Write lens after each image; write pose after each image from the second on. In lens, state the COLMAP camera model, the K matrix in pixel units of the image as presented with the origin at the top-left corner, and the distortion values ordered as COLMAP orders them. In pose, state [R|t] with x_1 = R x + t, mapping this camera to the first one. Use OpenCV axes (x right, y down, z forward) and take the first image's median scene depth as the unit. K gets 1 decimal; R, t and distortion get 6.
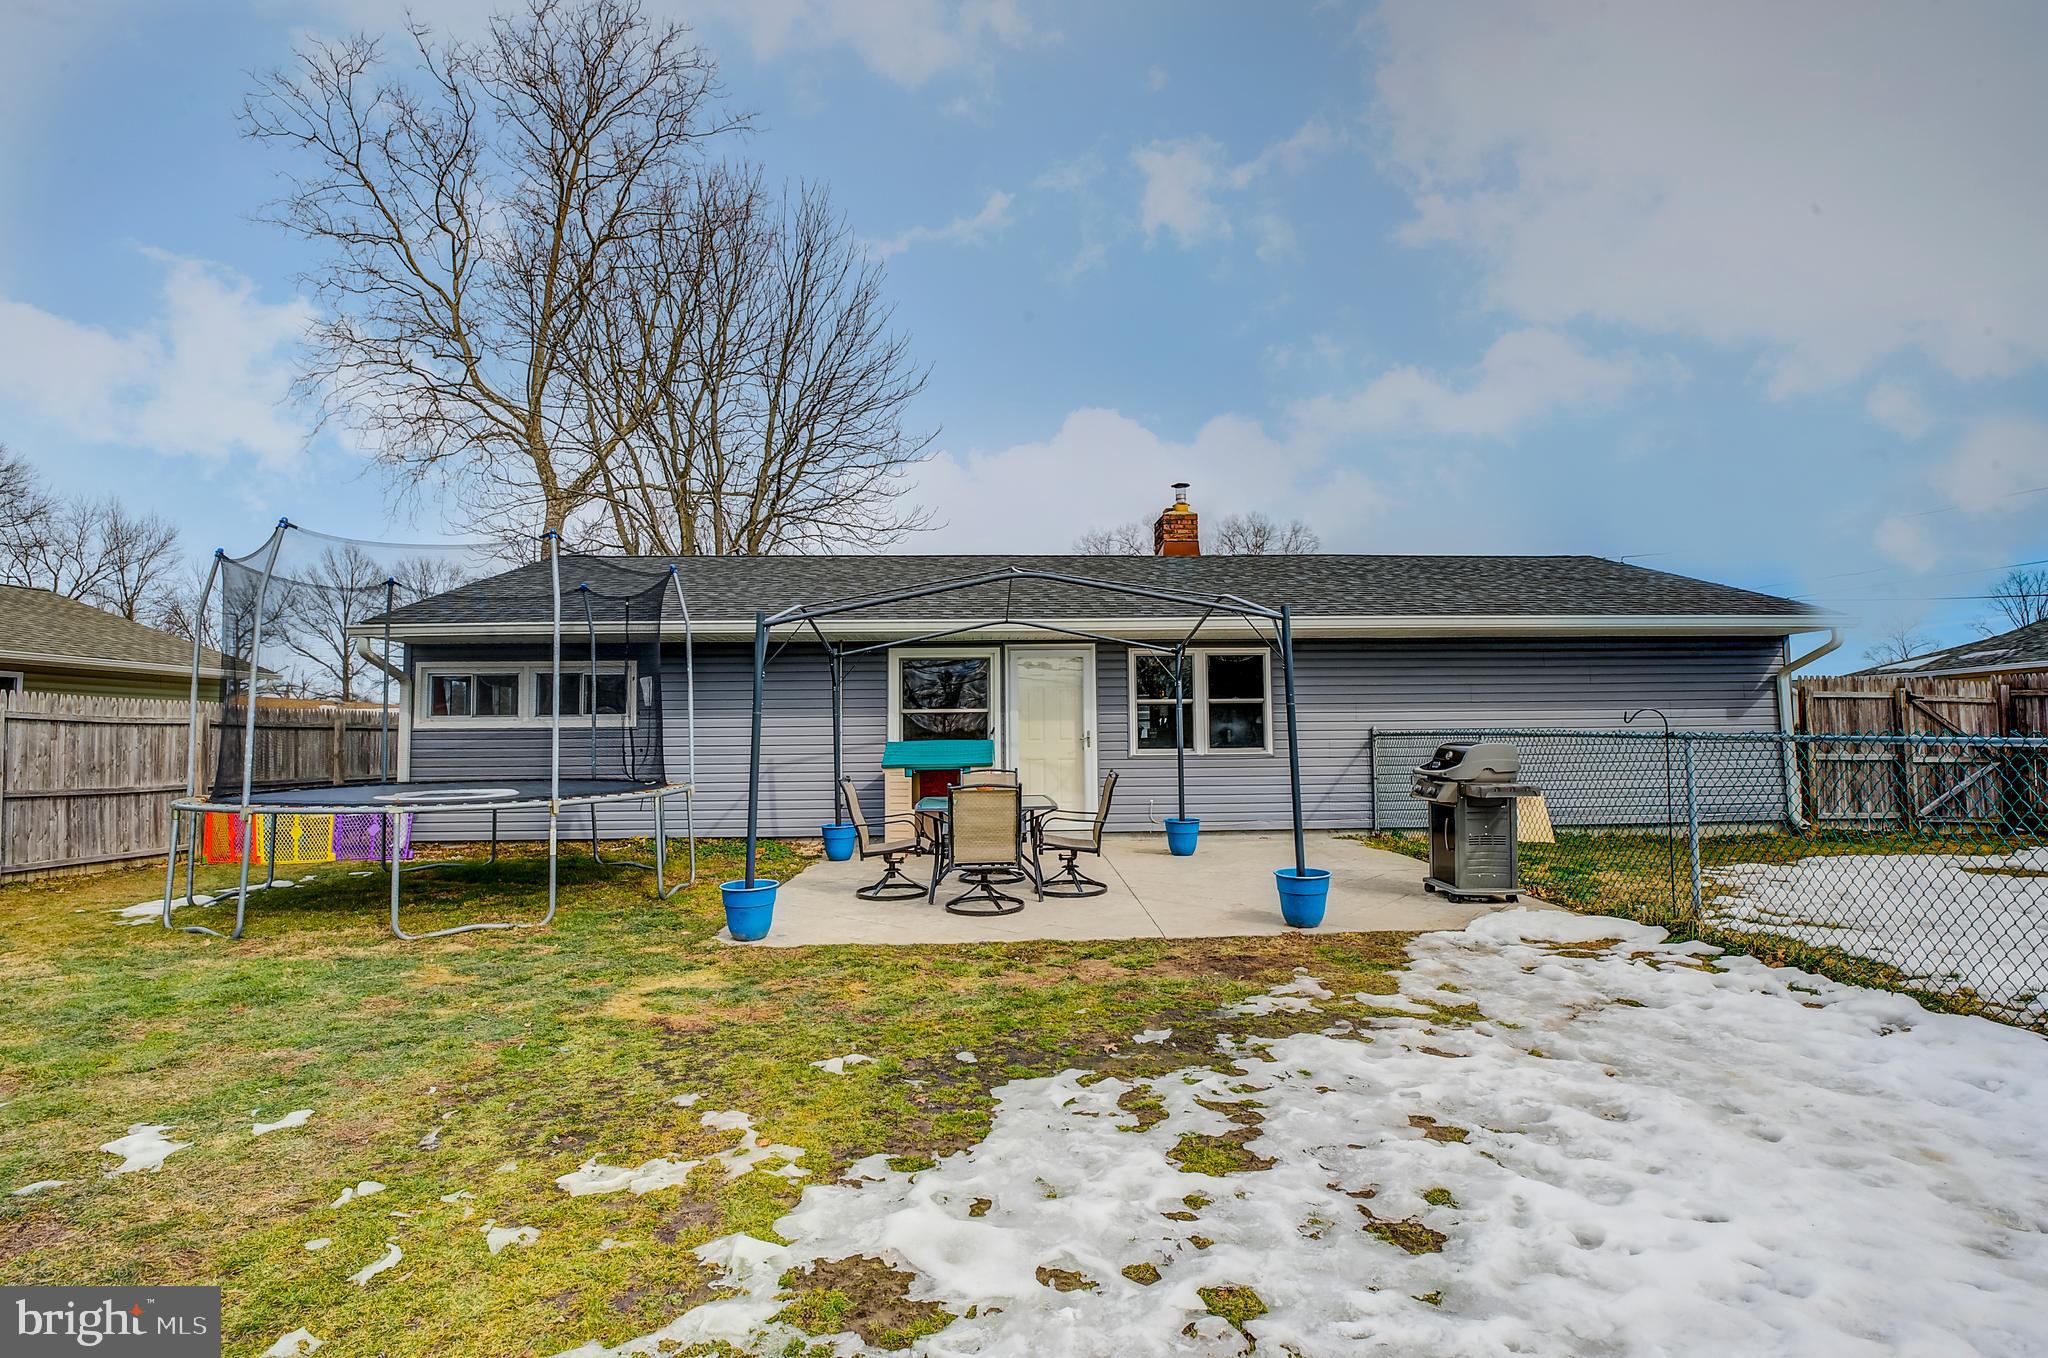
lens RADIAL K [[972.3, 0, 1024.0], [0, 972.3, 679.0], [0, 0, 1]] dist [-0.026141, -0.000649]
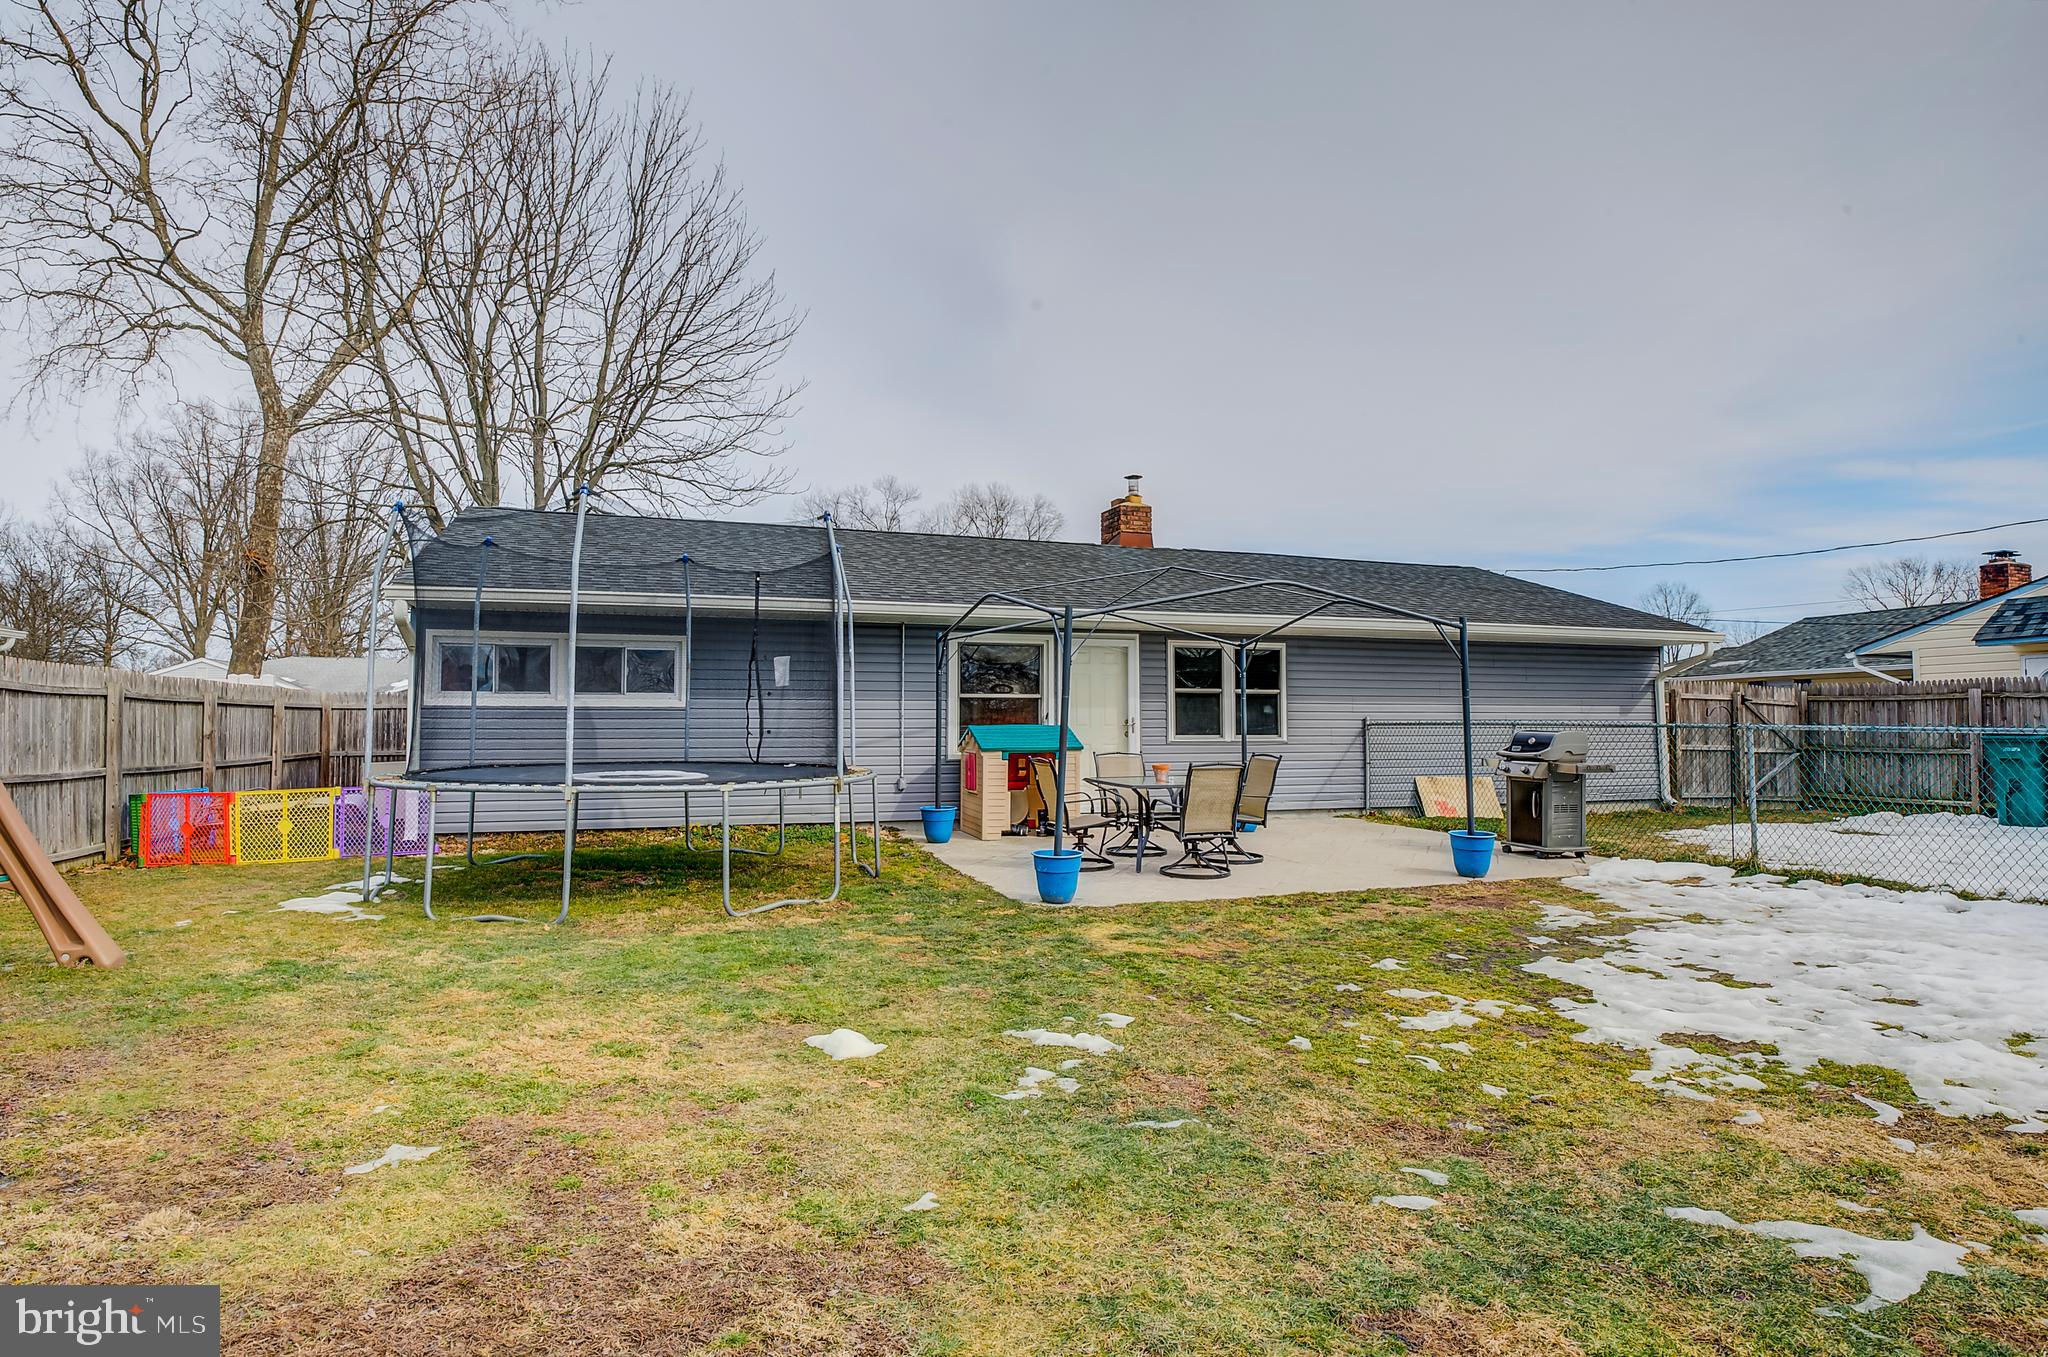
lens RADIAL K [[1099.0, 0, 1028.8], [0, 1099.0, 674.9], [0, 0, 1]] dist [-0.018898, -0.001695]
pose [[0.957485, 0.023855, 0.287494, -0.375890], [-0.027380, 0.999591, 0.008247, 0.000786], [-0.287180, -0.015768, 0.957747, -0.097890]]
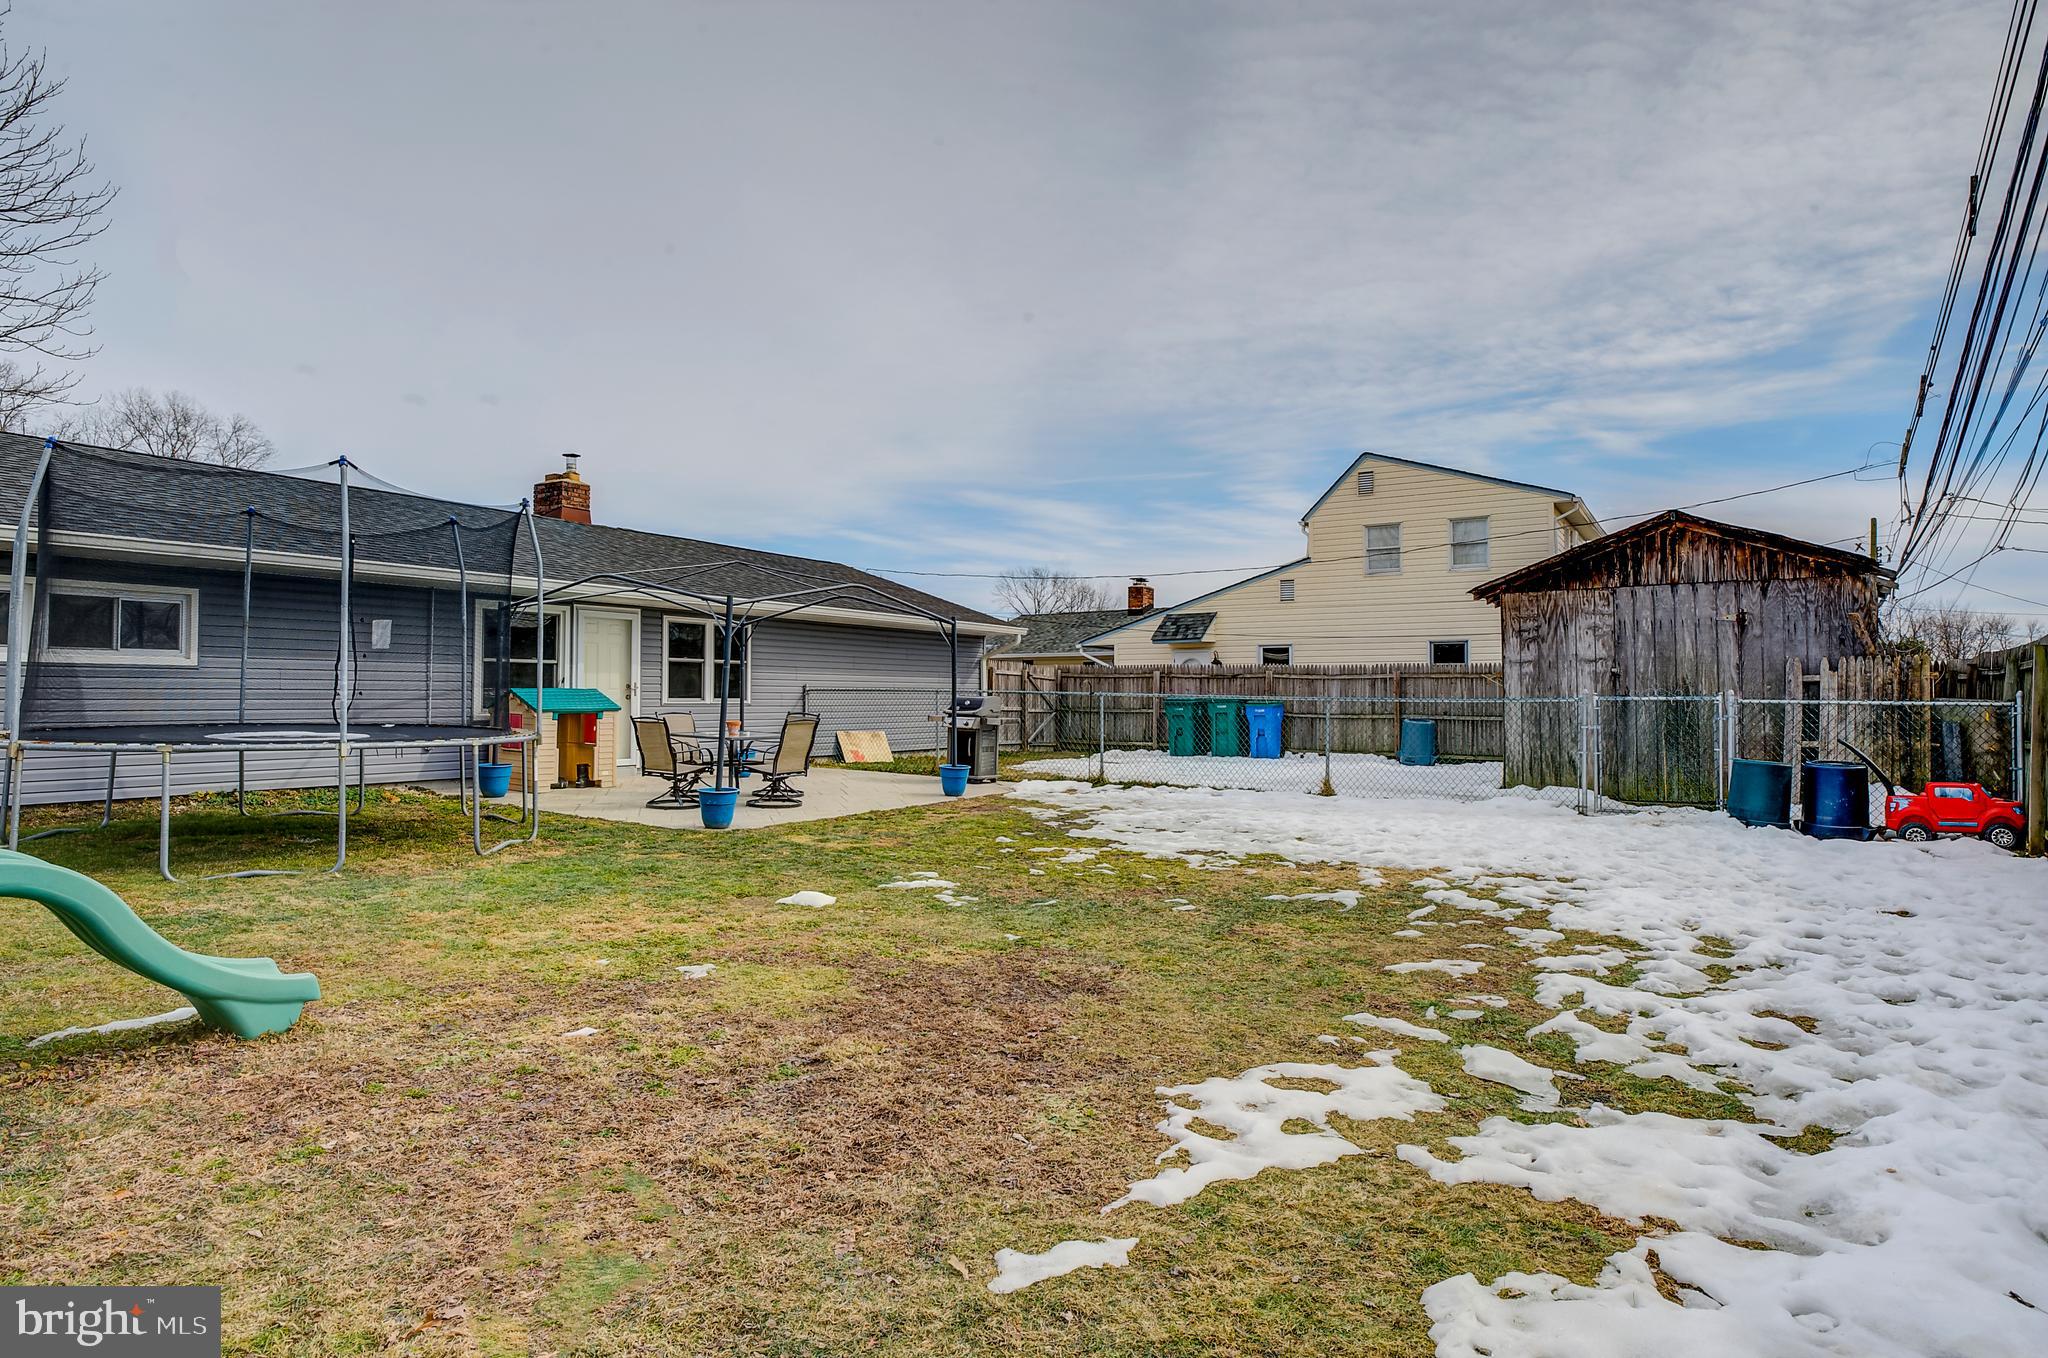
lens RADIAL K [[1070.5, 0, 1000.9], [0, 1070.5, 677.1], [0, 0, 1]] dist [-0.025437, -0.000389]
pose [[0.578340, 0.027074, 0.815347, -0.727226], [-0.062383, 0.997990, 0.011111, 0.004438], [-0.813407, -0.057290, 0.578866, -0.115578]]
